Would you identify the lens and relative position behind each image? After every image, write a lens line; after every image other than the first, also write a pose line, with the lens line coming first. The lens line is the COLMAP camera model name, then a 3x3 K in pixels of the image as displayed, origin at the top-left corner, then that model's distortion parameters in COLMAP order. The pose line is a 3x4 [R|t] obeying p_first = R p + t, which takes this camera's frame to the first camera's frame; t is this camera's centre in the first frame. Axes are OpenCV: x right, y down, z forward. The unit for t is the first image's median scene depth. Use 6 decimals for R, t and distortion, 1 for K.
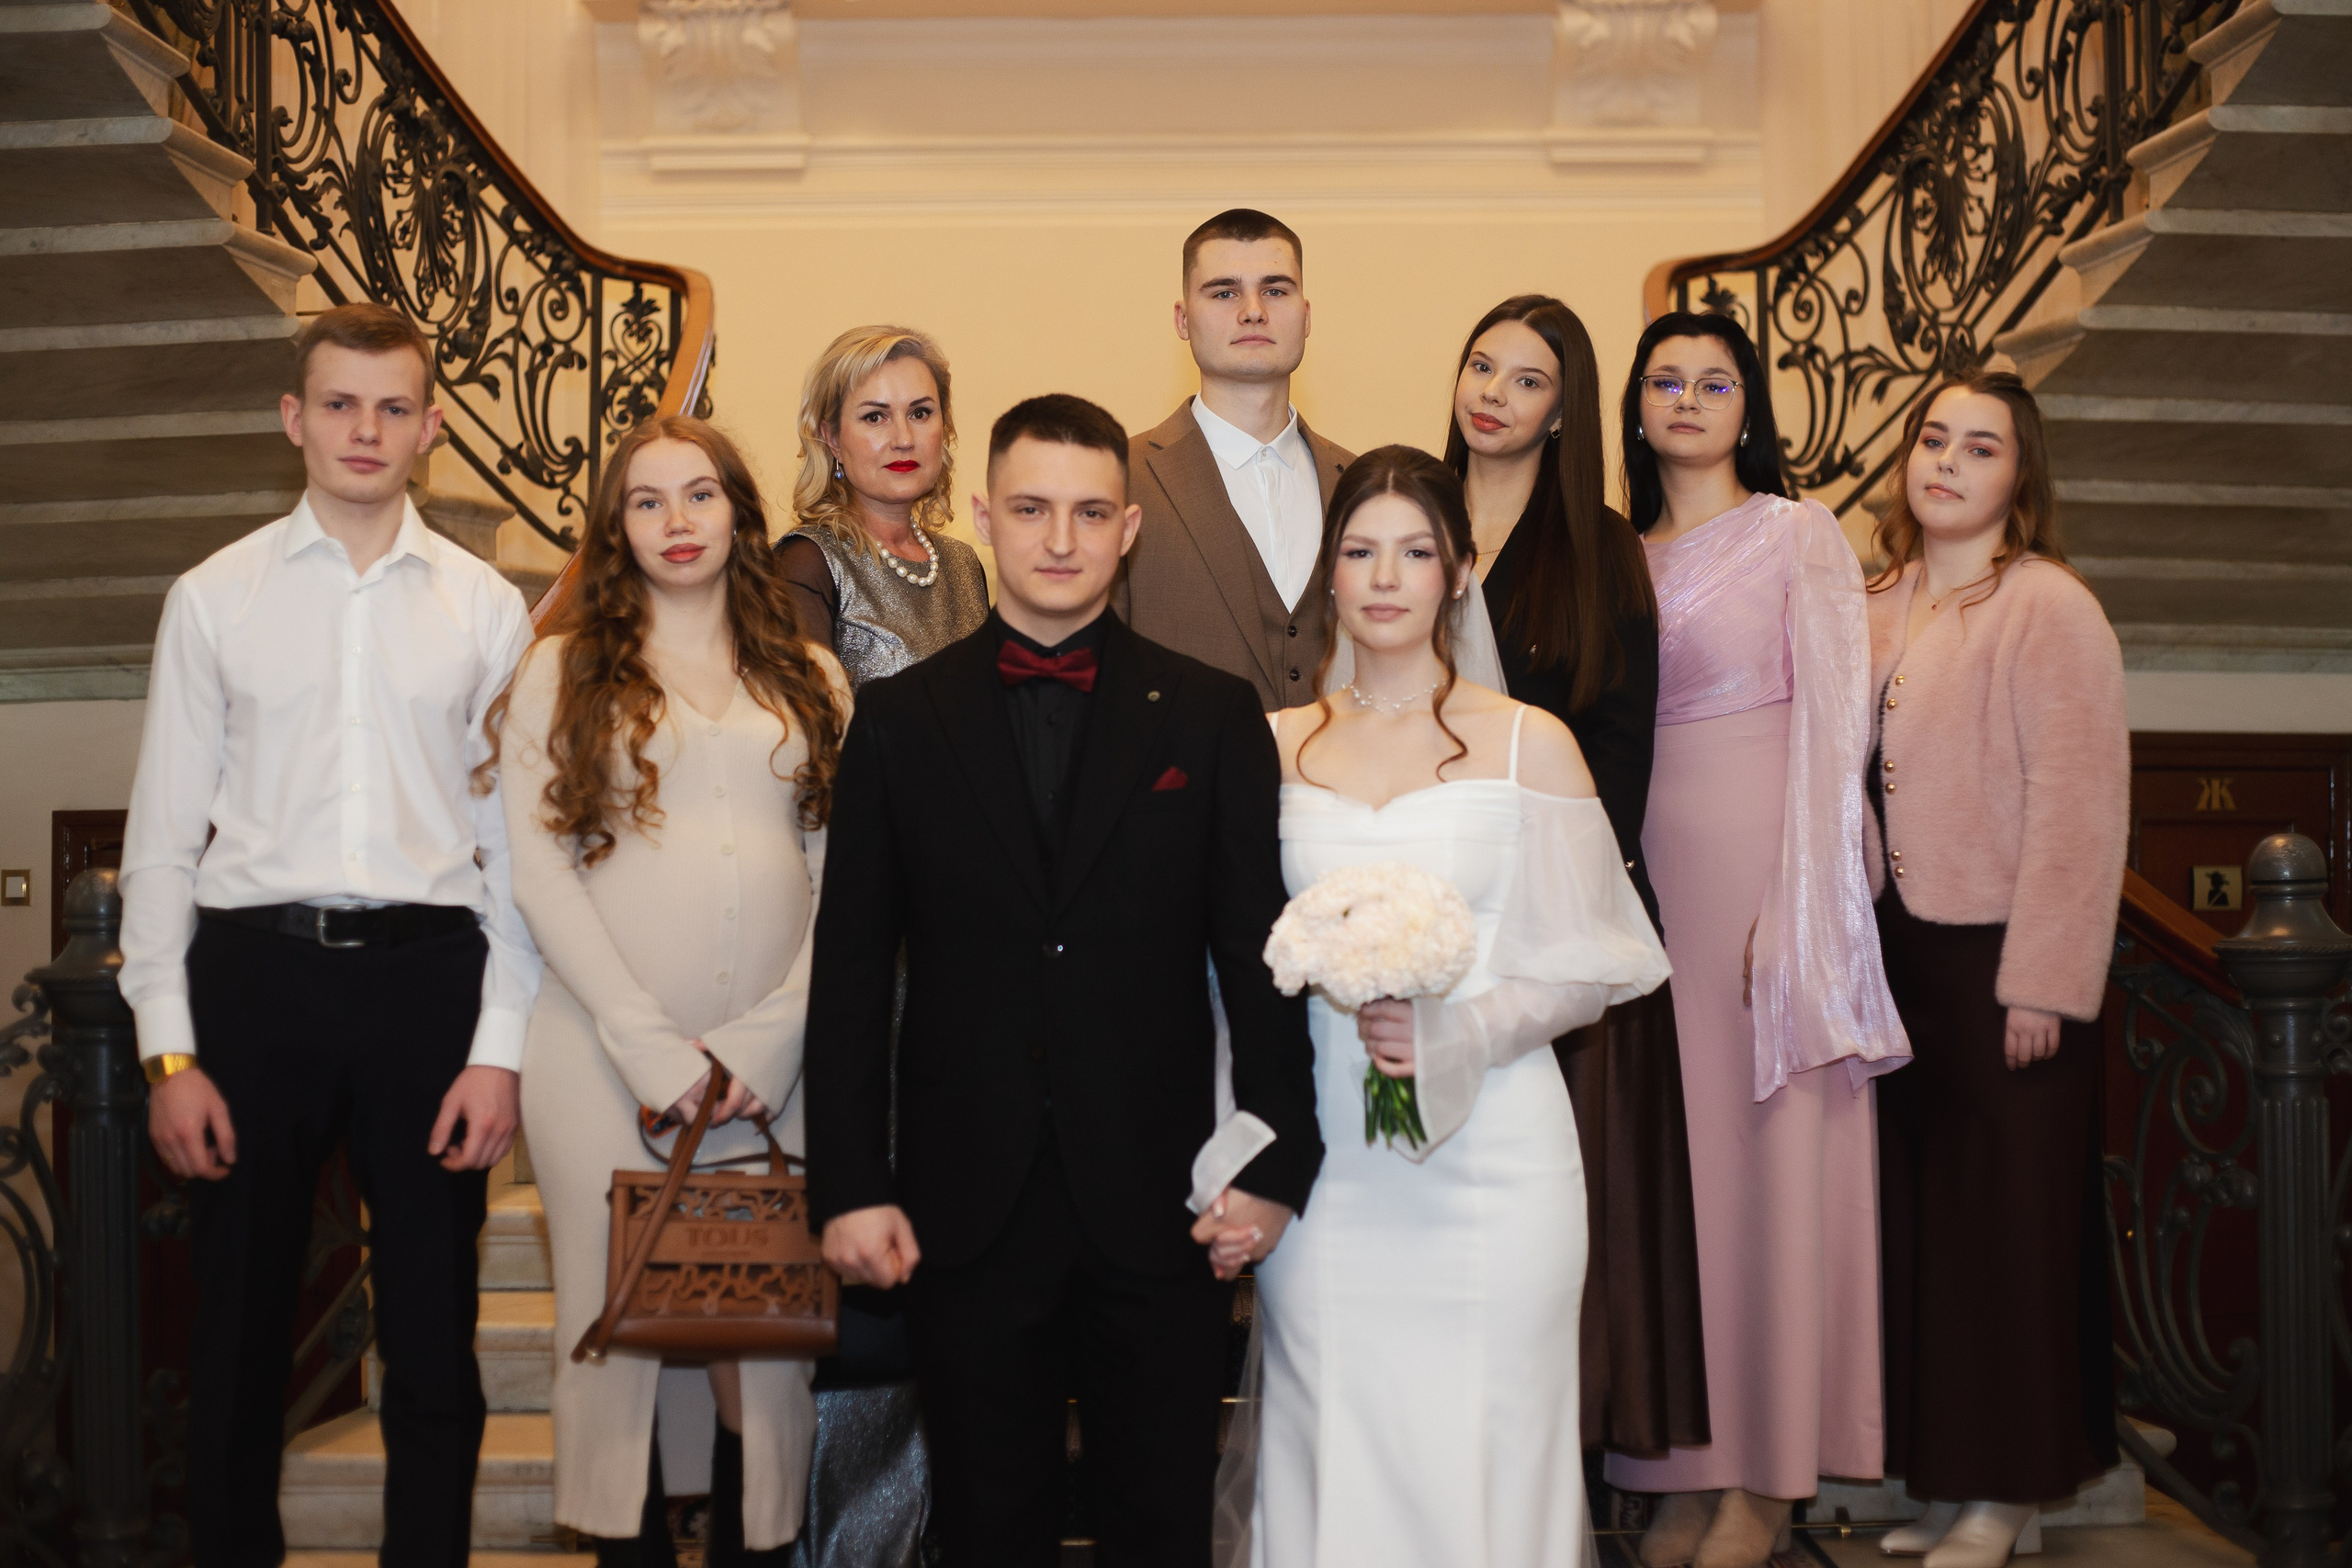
lens RADIAL K [[3383.4, 0, 1176.0], [0, 3383.4, 784.0], [0, 0, 1]] dist [-0.055605, -0.180987]
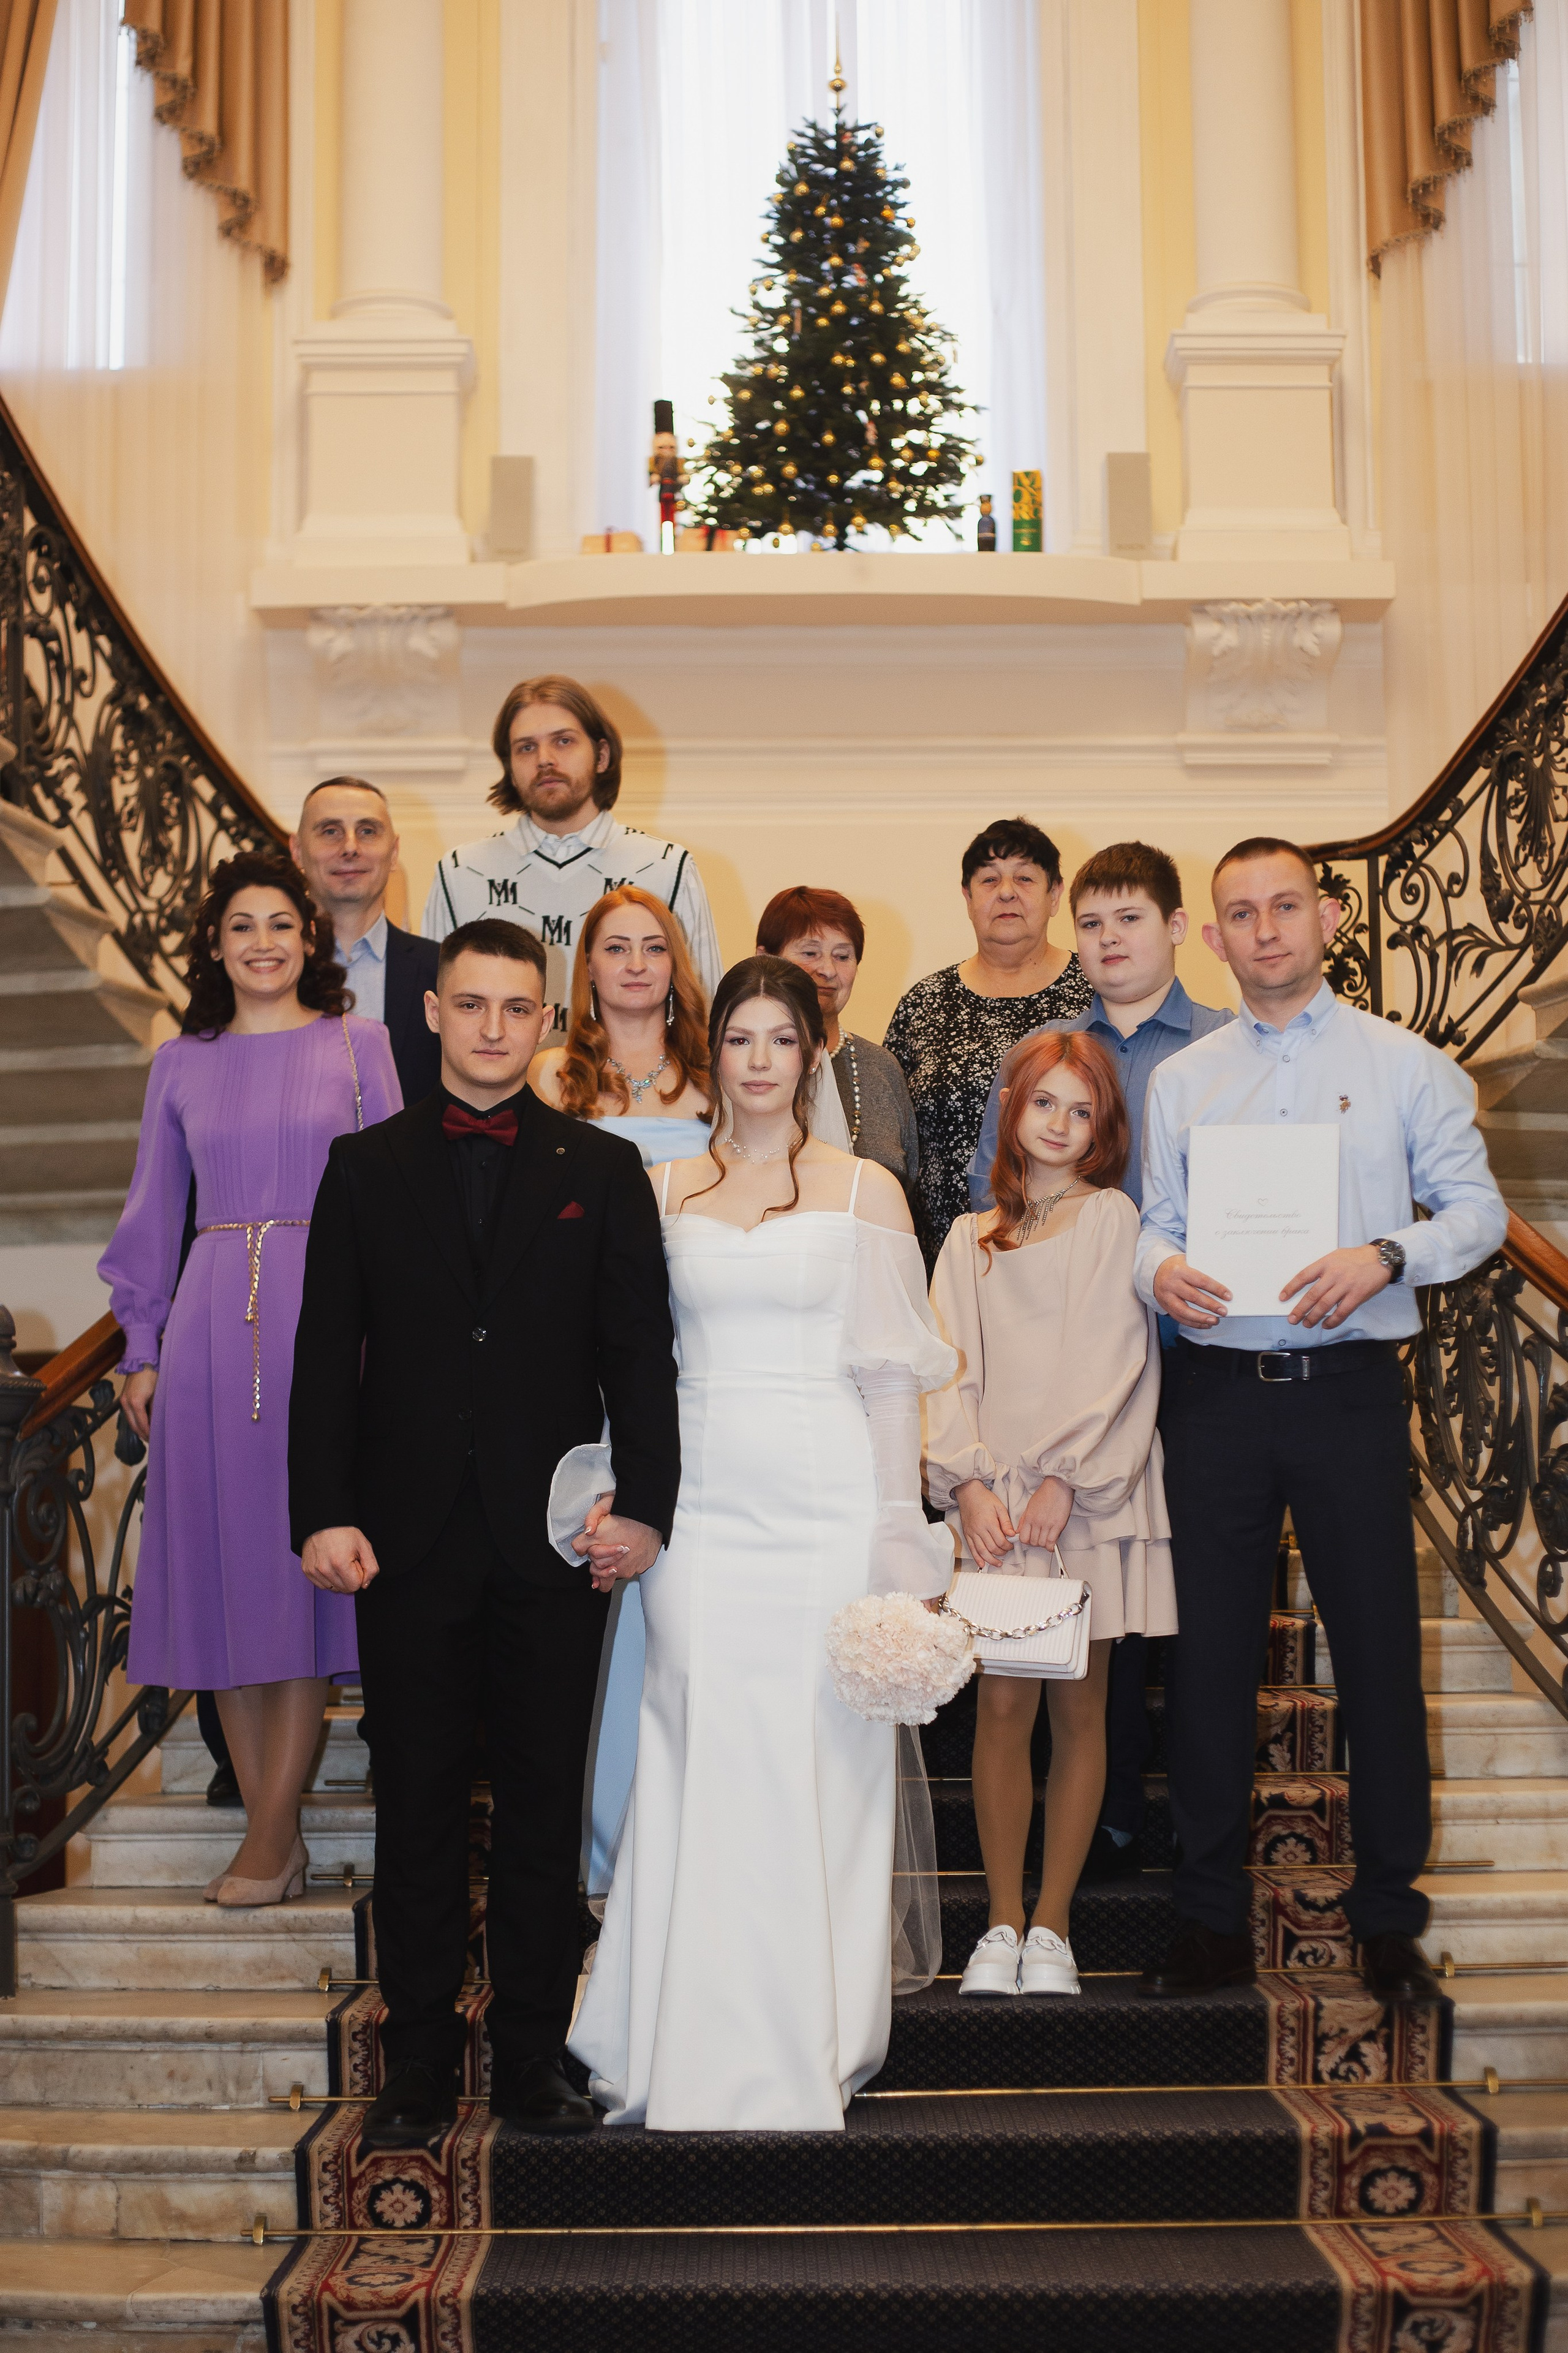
lens RADIAL K [[3769.8, 0, 821.1], [0, 3769.8, 1317.6], [0, 0, 1]] dist [-0.082678, 0.012430]
pose [[0.999973, 0.000537, 0.007375, -0.012828], [-0.000215, 0.999044, -0.043710, 0.051622], [-0.007392, 0.043707, 0.999017, -0.211932]]
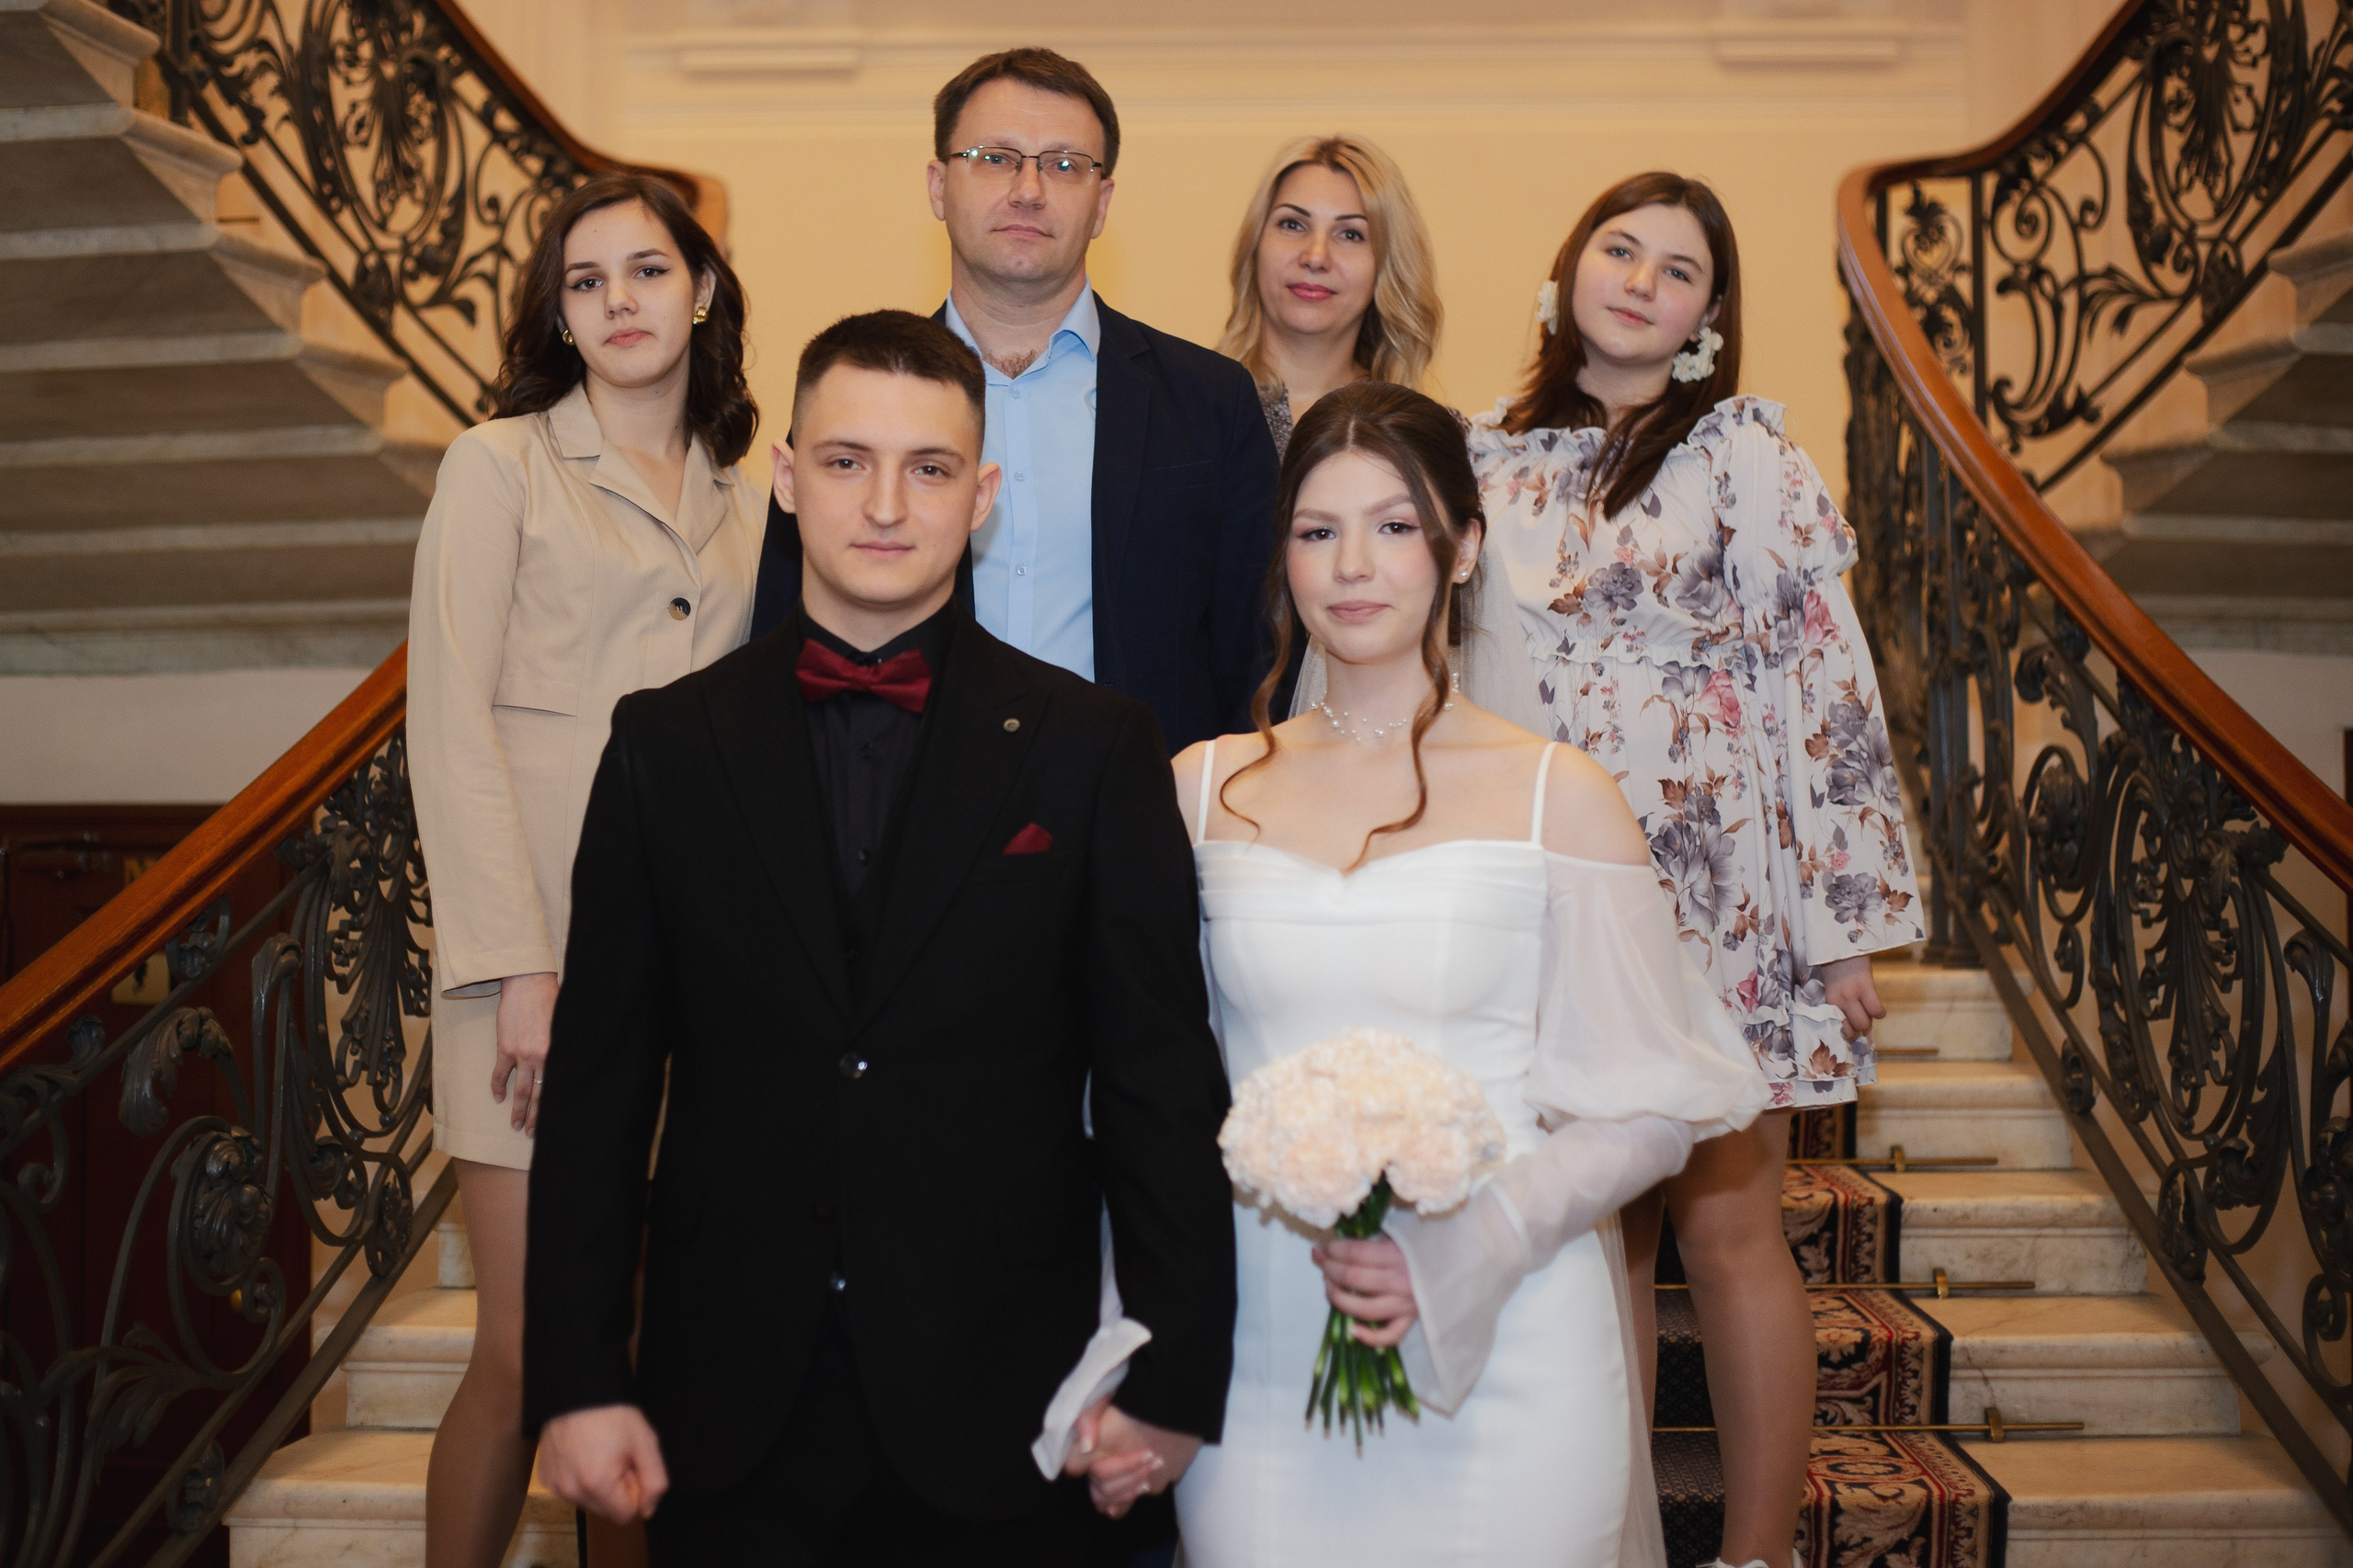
lens RADIAL K [[3583.0, 0, 1118.8], [0, 3583.0, 735.3], [0, 0, 1]] dist [-0.065274, -0.117653]
pose [[0.998731, 0.007479, -0.049807, 0.006411], [-0.007693, 0.999962, -0.004119, -0.009117], [0.049774, 0.004497, 0.998750, 0.115339]]
